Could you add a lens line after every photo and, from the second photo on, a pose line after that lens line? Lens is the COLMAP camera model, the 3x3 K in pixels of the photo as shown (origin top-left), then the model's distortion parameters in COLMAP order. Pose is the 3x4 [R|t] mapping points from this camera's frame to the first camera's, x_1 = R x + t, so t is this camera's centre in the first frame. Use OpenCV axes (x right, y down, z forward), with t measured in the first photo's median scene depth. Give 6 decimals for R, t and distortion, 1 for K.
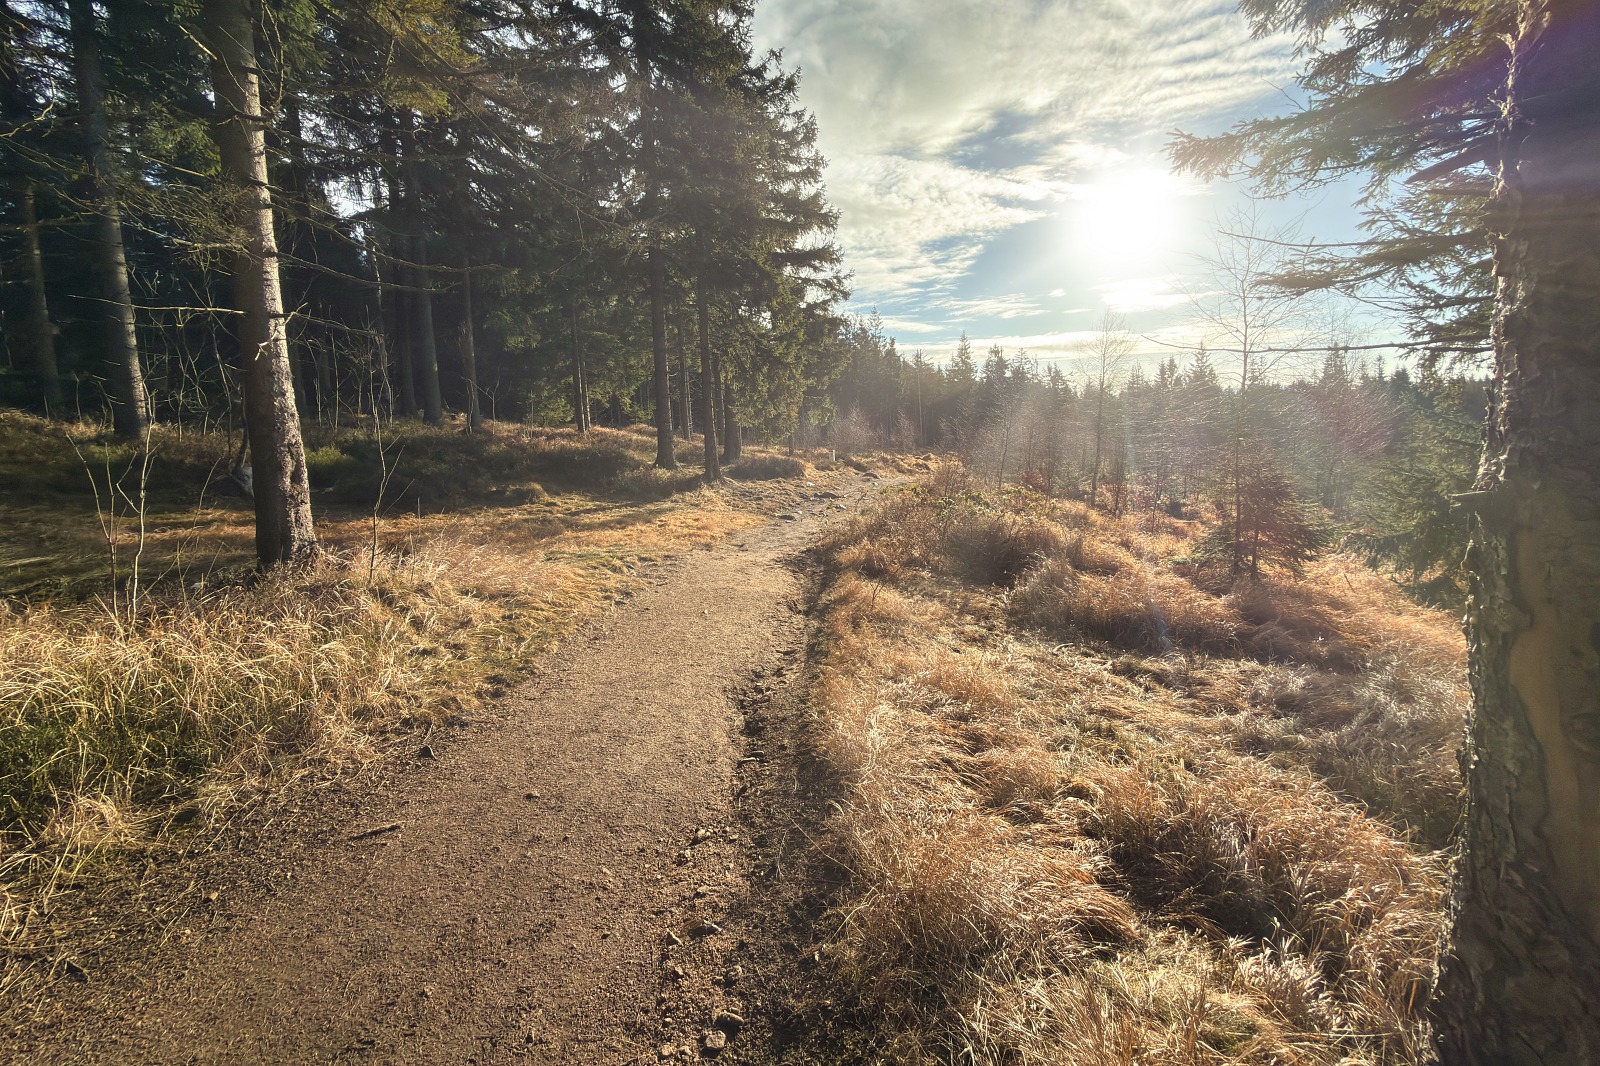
lens RADIAL K [[641.3, 0, 800.5], [0, 641.3, 485.3], [0, 0, 1]] dist [0.000059, 0.000006]
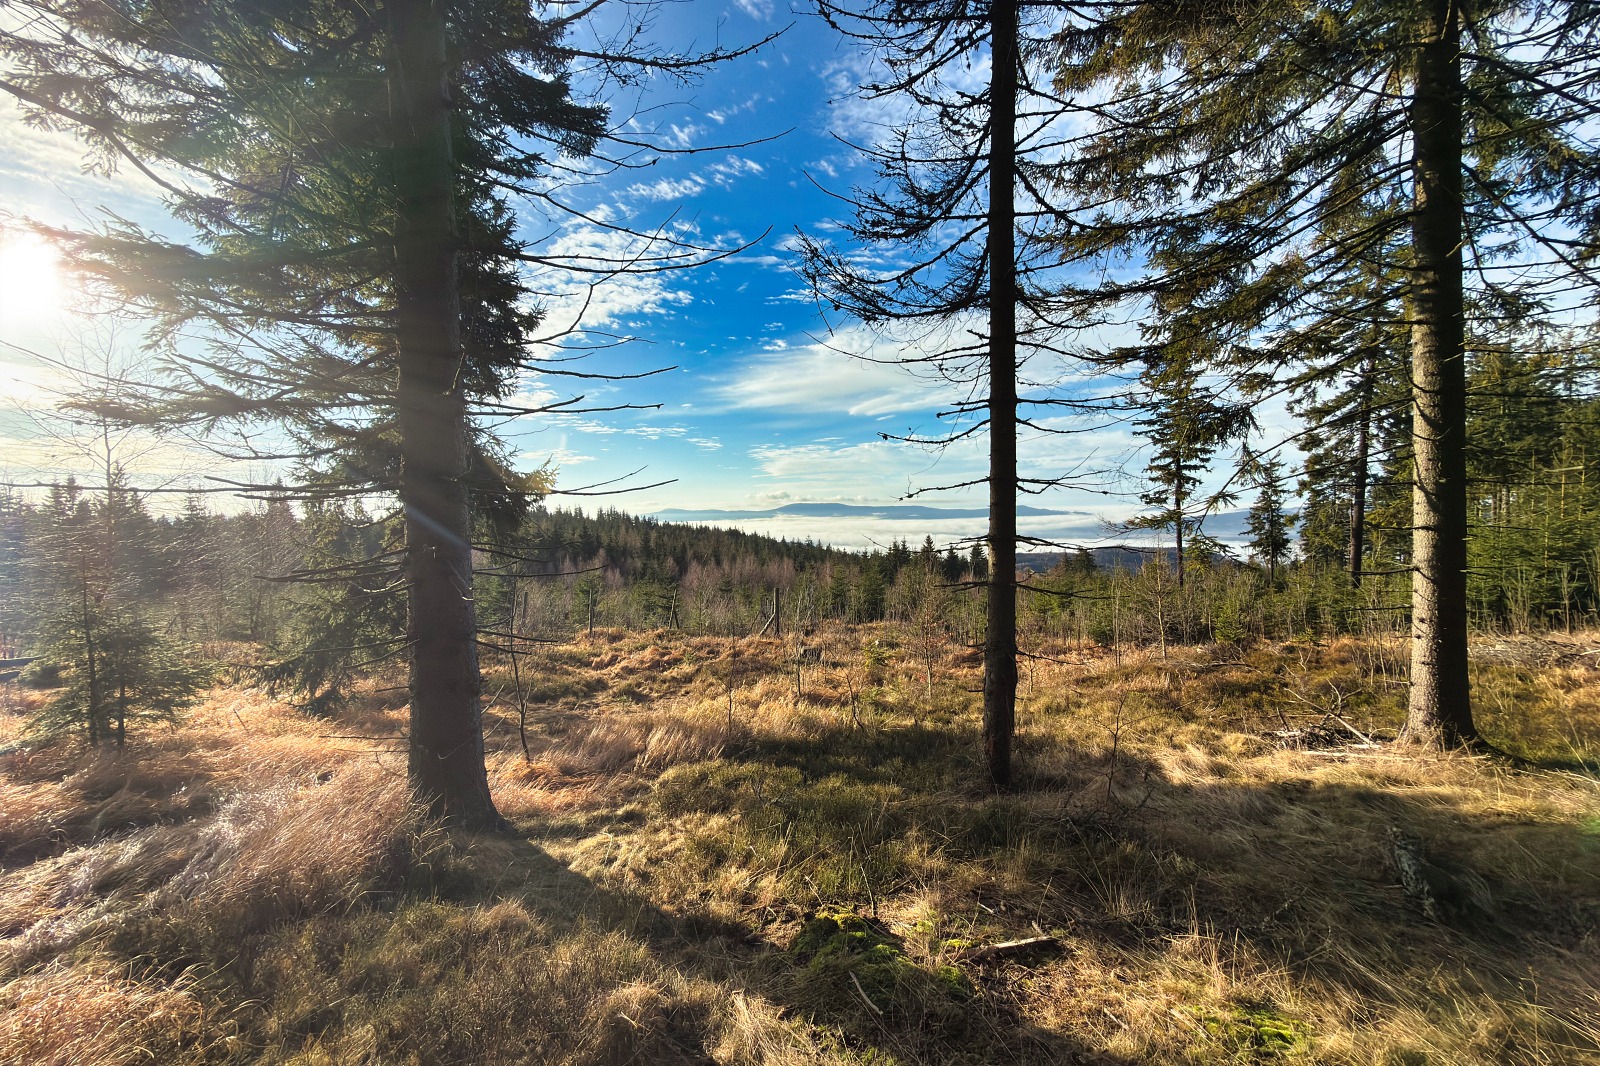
lens RADIAL K [[638.2, 0, 800.0], [0, 638.2, 533.0], [0, 0, 1]] dist [0.000240, 0.000057]
pose [[0.200326, 0.006581, 0.979707, 0.061710], [0.122088, 0.992015, -0.031627, 0.005061], [-0.972093, 0.125946, 0.197923, -0.111420]]
